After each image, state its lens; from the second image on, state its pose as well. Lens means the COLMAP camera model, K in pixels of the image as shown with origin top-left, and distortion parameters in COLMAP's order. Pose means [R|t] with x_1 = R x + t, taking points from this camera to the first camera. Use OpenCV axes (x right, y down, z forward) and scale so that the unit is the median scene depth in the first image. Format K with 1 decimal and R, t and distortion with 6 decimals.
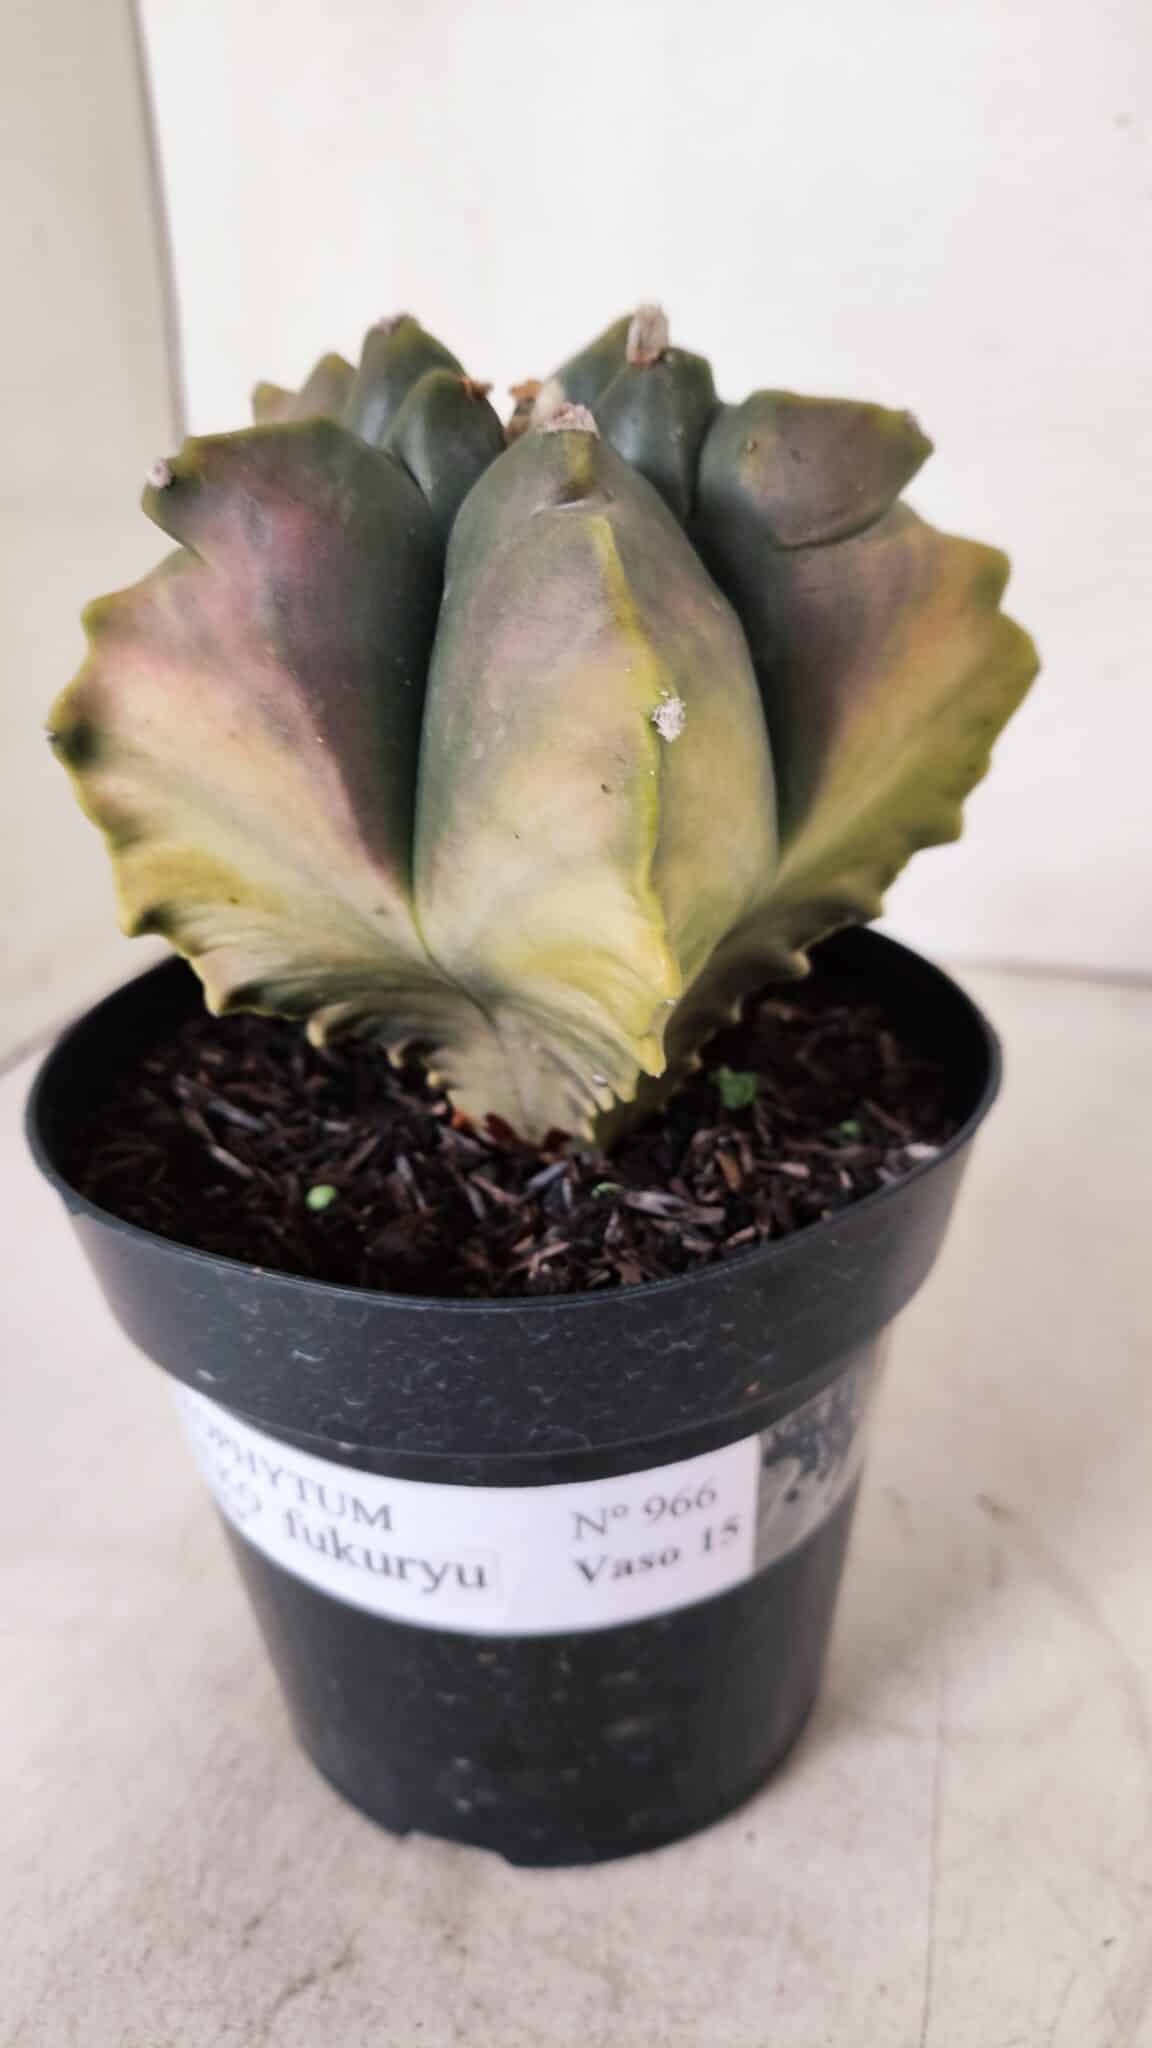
lens RADIAL K [[1616.4, 0, 576.0], [0, 1616.4, 1024.0], [0, 0, 1]] dist [0.096403, -0.227240]
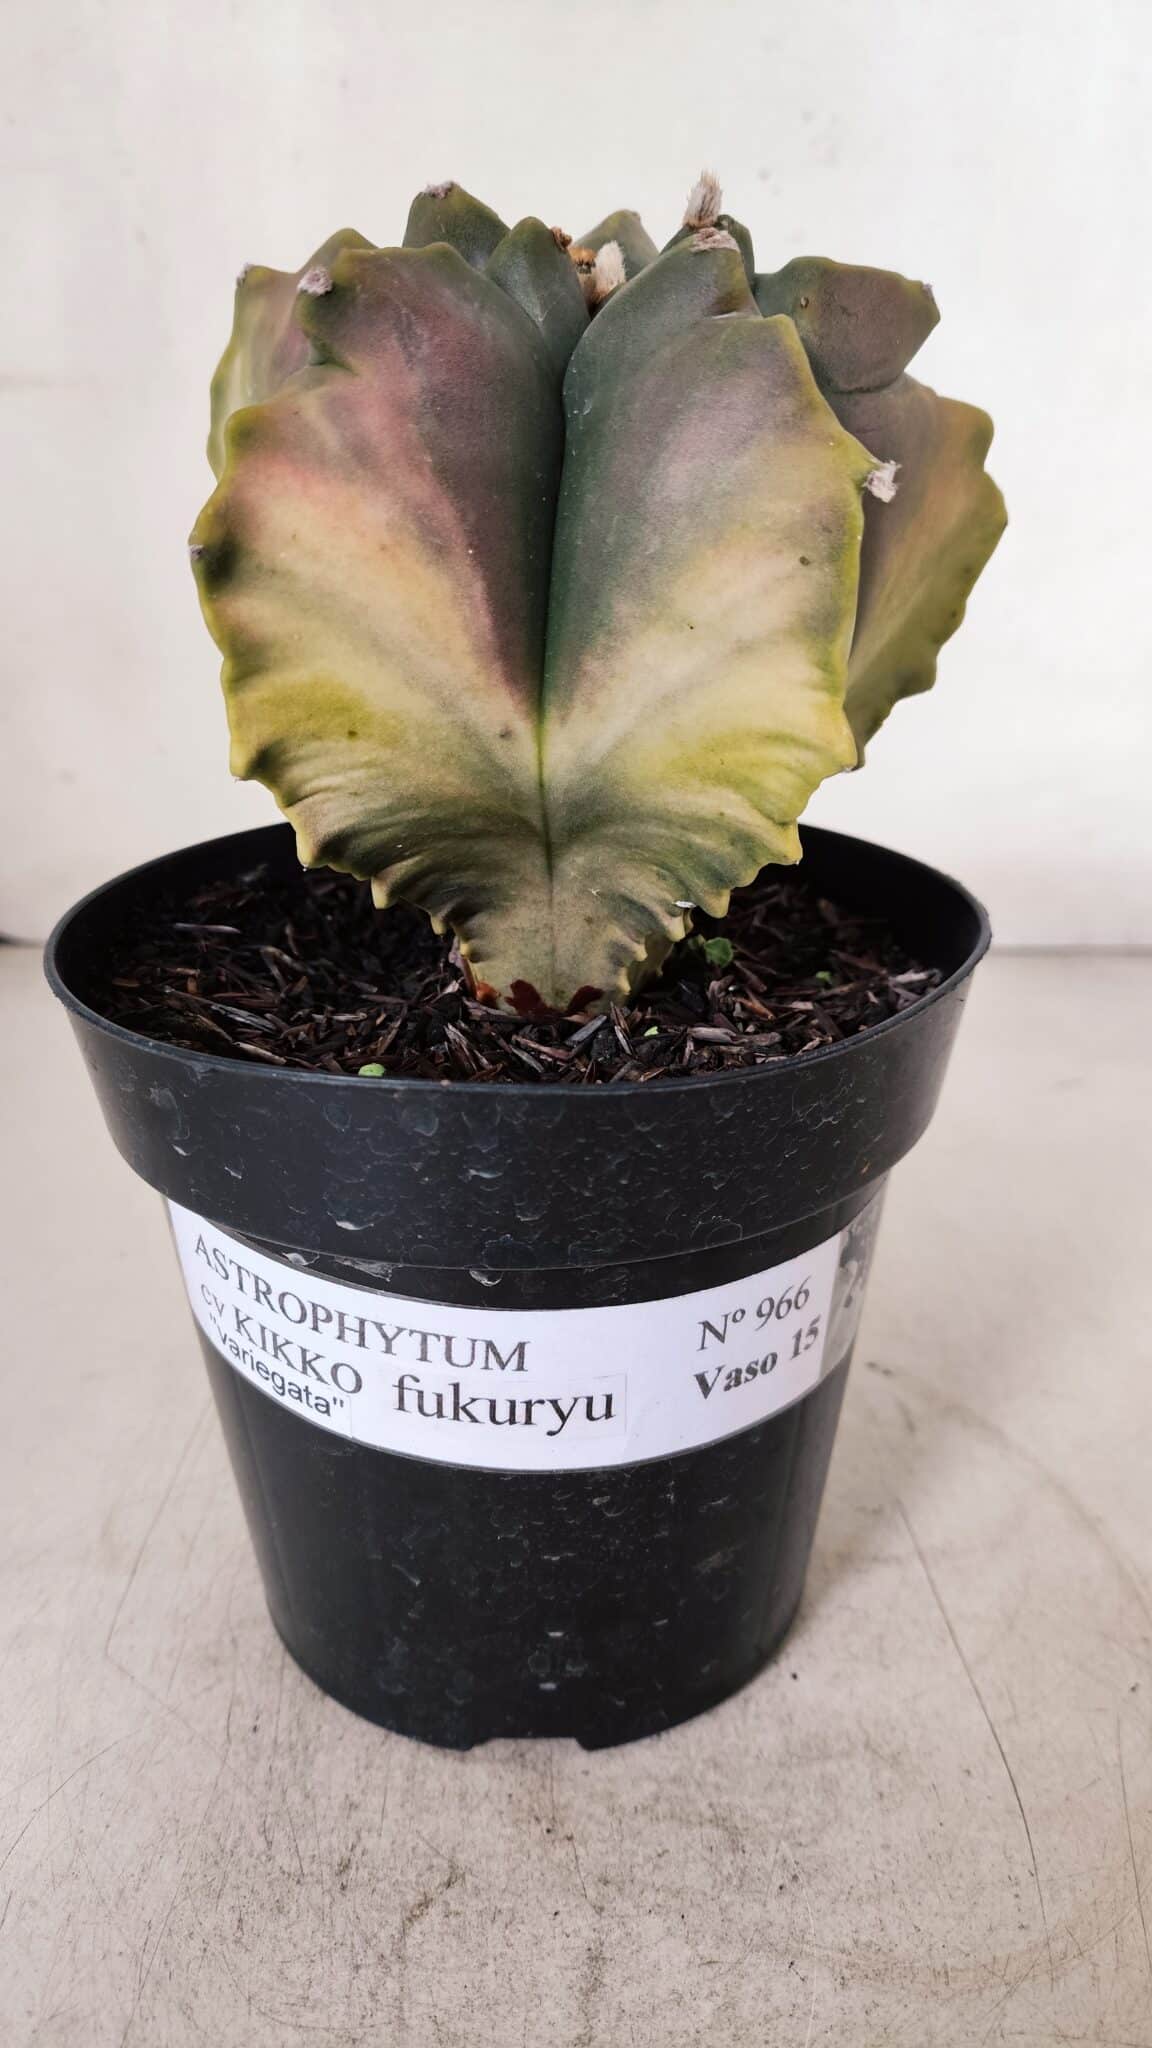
lens RADIAL K [[1600.6, 0, 532.1], [0, 1600.6, 1022.1], [0, 0, 1]] dist [0.164474, -0.398385]
pose [[0.949311, -0.079726, 0.304060, -0.400533], [0.103893, 0.992519, -0.064123, 0.166208], [-0.296673, 0.092462, 0.950492, 0.040300]]
